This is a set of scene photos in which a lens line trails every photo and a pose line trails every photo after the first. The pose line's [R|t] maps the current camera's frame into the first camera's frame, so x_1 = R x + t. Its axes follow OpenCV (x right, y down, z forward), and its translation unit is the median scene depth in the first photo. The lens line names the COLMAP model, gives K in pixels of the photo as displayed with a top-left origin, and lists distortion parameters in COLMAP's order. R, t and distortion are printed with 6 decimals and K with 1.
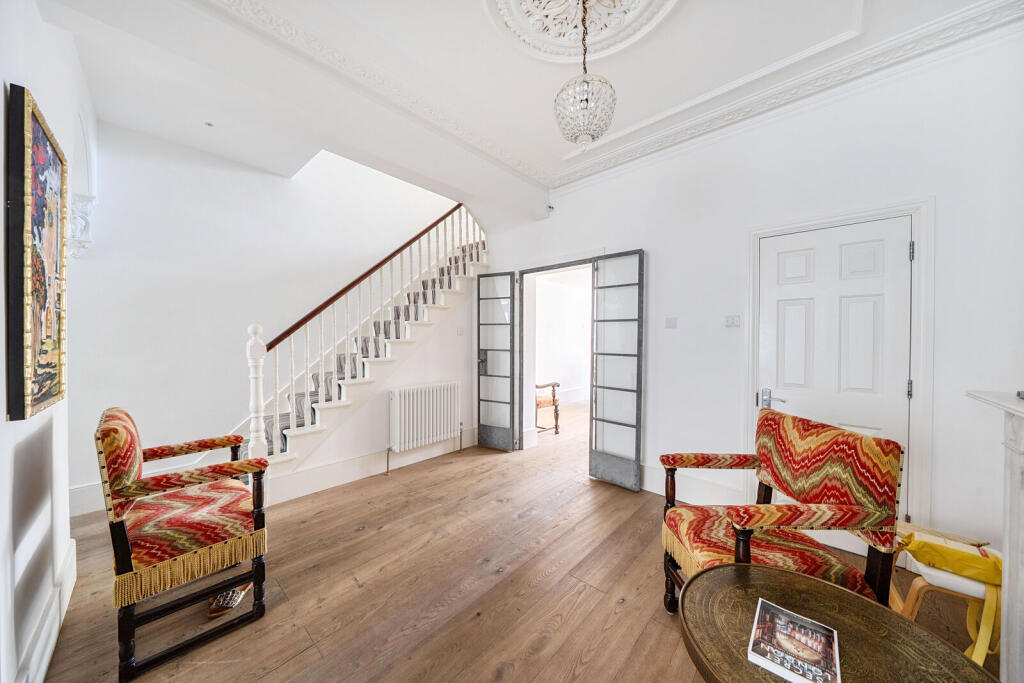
lens RADIAL K [[335.1, 0, 512.0], [0, 335.1, 341.5], [0, 0, 1]] dist [-0.000825, -0.000038]
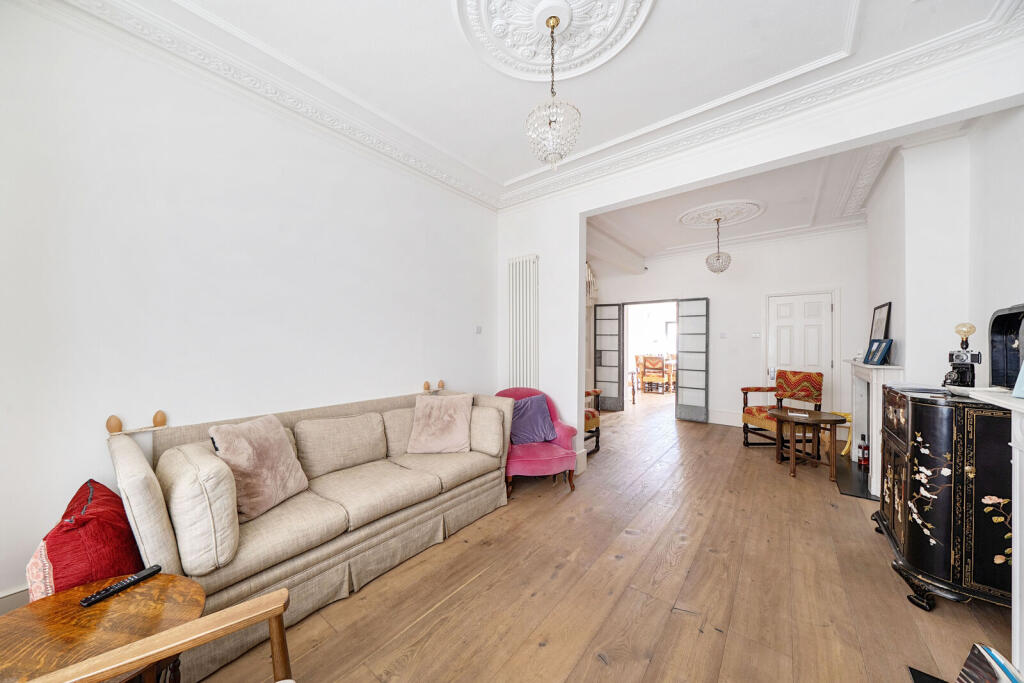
lens RADIAL K [[335.1, 0, 512.0], [0, 335.1, 341.5], [0, 0, 1]] dist [-0.000825, -0.000038]
pose [[0.997996, -0.000829, 0.063274, -0.851744], [0.001764, 0.999890, -0.014724, 0.005896], [-0.063255, 0.014806, 0.997888, -0.849110]]
